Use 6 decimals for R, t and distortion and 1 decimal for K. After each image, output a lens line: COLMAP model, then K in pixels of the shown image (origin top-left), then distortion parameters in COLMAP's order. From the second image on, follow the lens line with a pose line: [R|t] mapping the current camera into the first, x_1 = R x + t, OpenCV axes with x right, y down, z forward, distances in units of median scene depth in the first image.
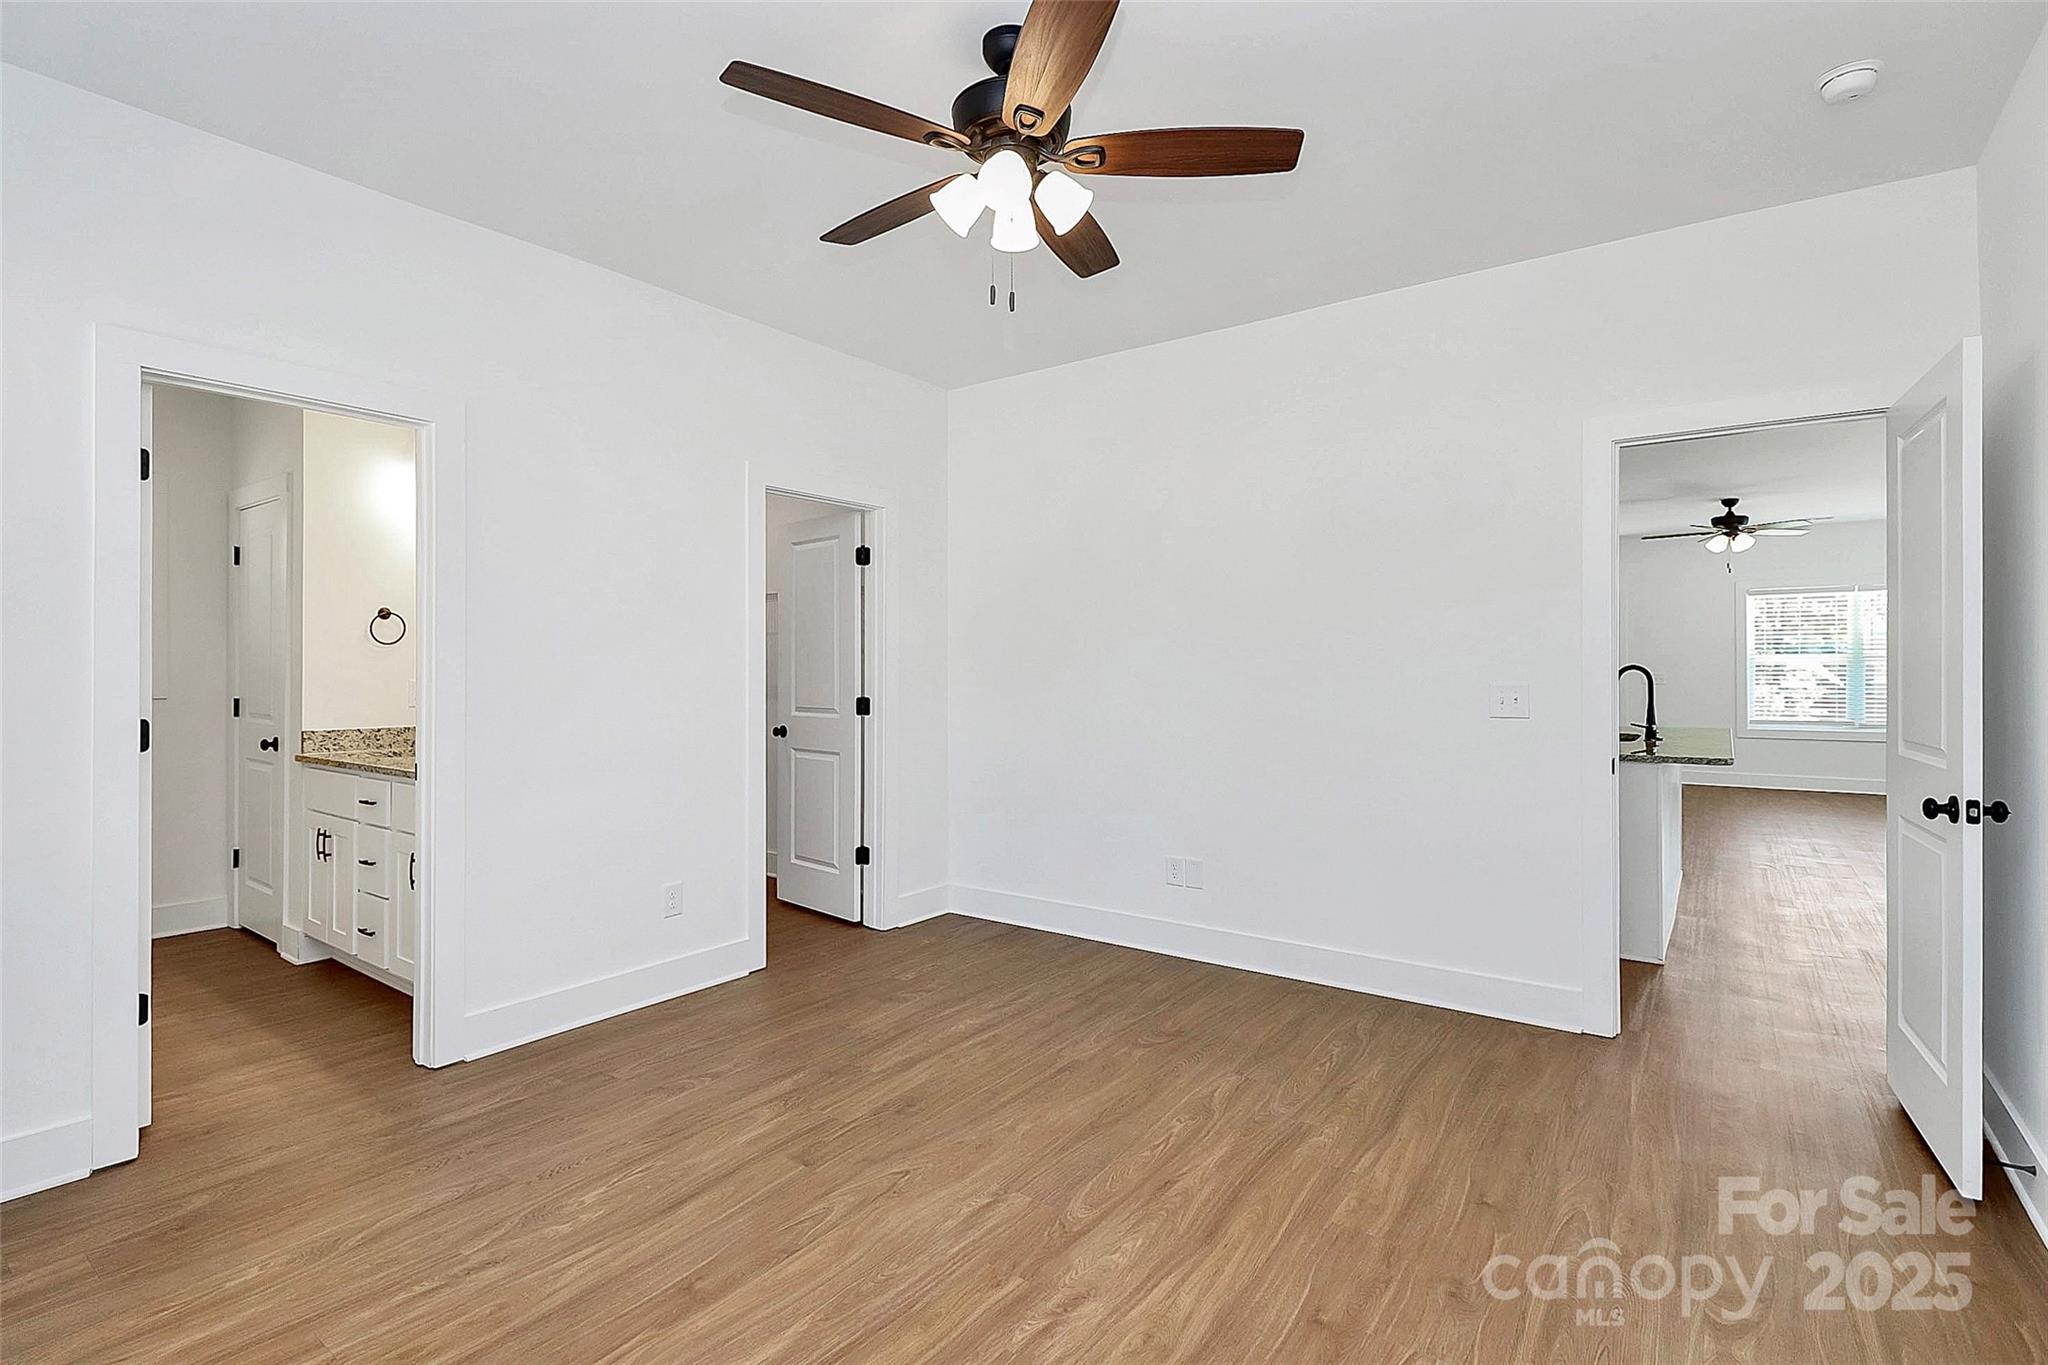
lens RADIAL K [[967.5, 0, 1012.3], [0, 967.5, 665.3], [0, 0, 1]] dist [-0.005626, -0.006955]
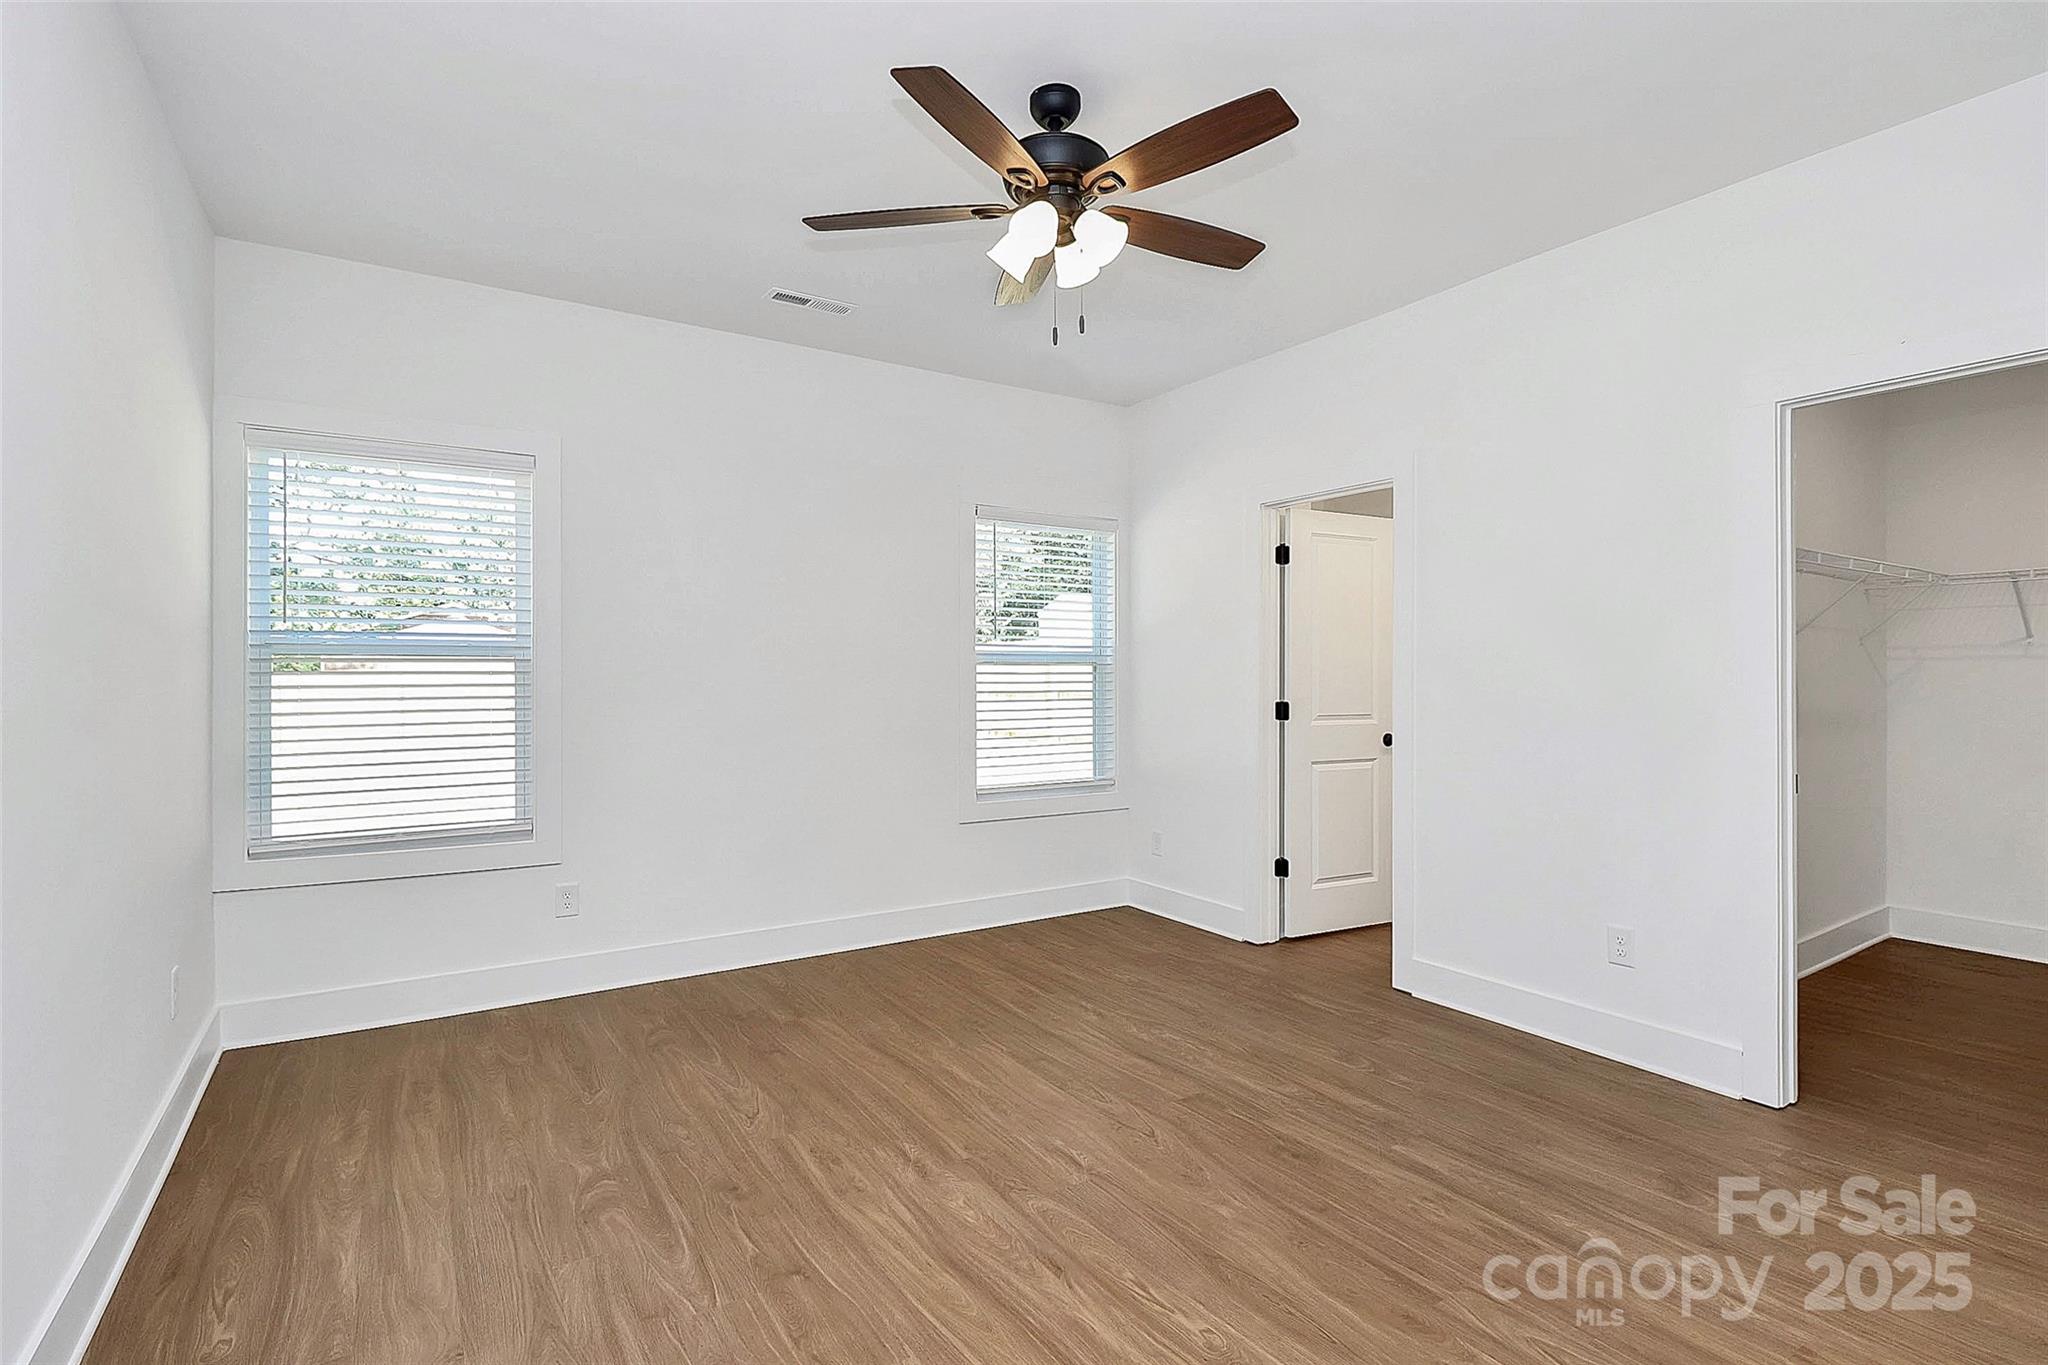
lens RADIAL K [[967.5, 0, 1022.7], [0, 967.5, 681.1], [0, 0, 1]] dist [-0.005626, -0.006955]
pose [[-0.349557, 0.011333, -0.936847, 0.947783], [0.004719, 0.999935, 0.010336, 0.000232], [0.936903, -0.000808, -0.349588, 1.235355]]
